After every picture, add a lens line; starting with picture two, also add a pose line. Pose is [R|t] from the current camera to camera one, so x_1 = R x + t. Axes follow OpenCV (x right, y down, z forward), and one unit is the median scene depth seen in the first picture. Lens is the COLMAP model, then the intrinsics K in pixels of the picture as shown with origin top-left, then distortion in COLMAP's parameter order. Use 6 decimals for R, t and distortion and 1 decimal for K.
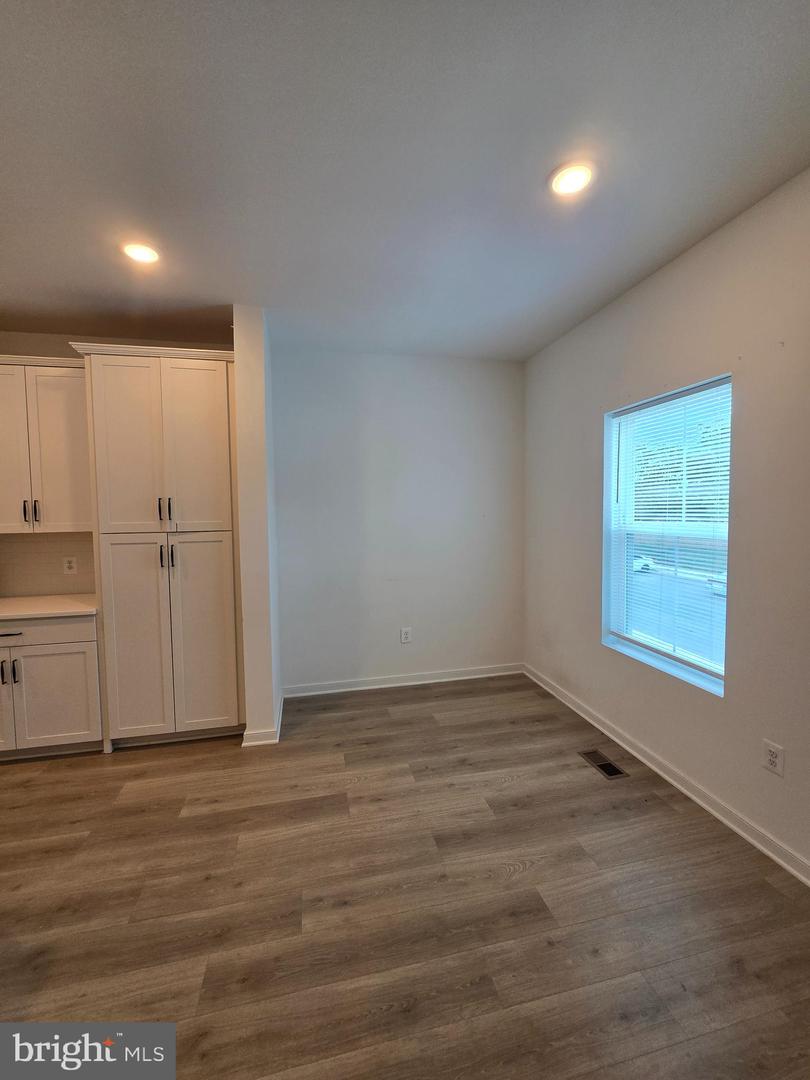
lens RADIAL K [[444.9, 0, 404.4], [0, 444.9, 534.5], [0, 0, 1]] dist [-0.004516, 0.000412]
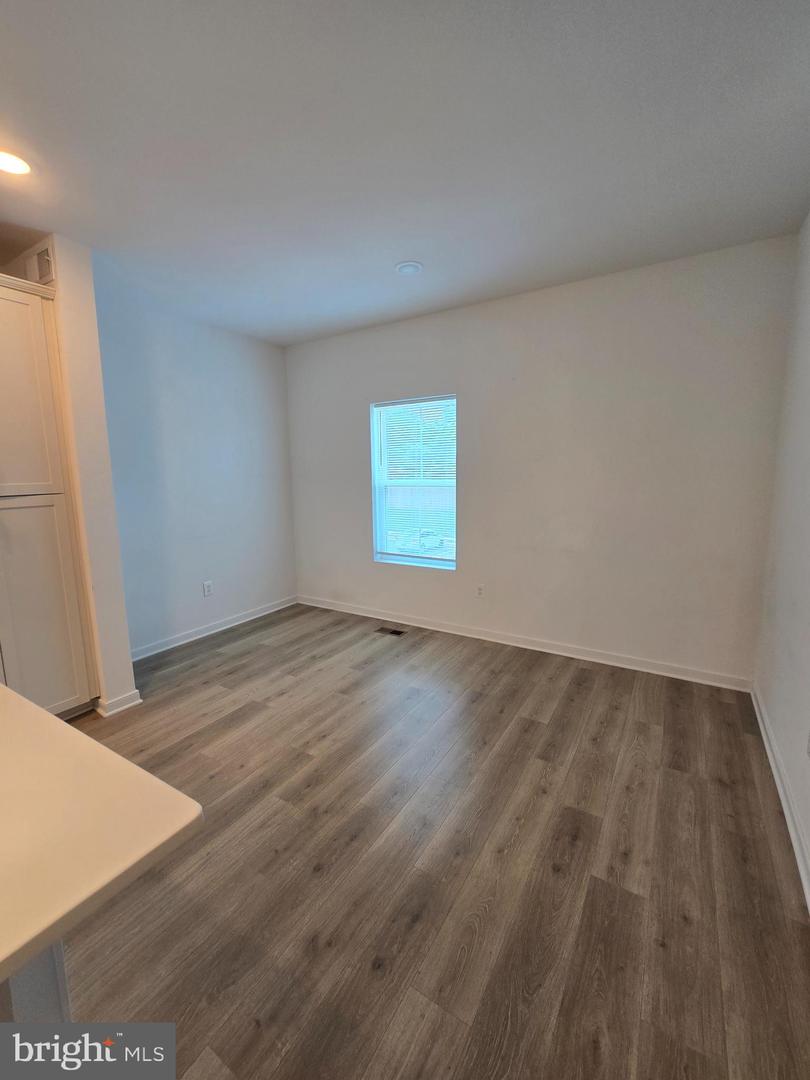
lens RADIAL K [[443.4, 0, 405.5], [0, 443.4, 533.2], [0, 0, 1]] dist [-0.001676, -0.000552]
pose [[0.699207, -0.096643, 0.708357, -0.668959], [0.043451, 0.994734, 0.092824, 0.023845], [-0.713597, -0.034124, 0.699725, -0.147675]]
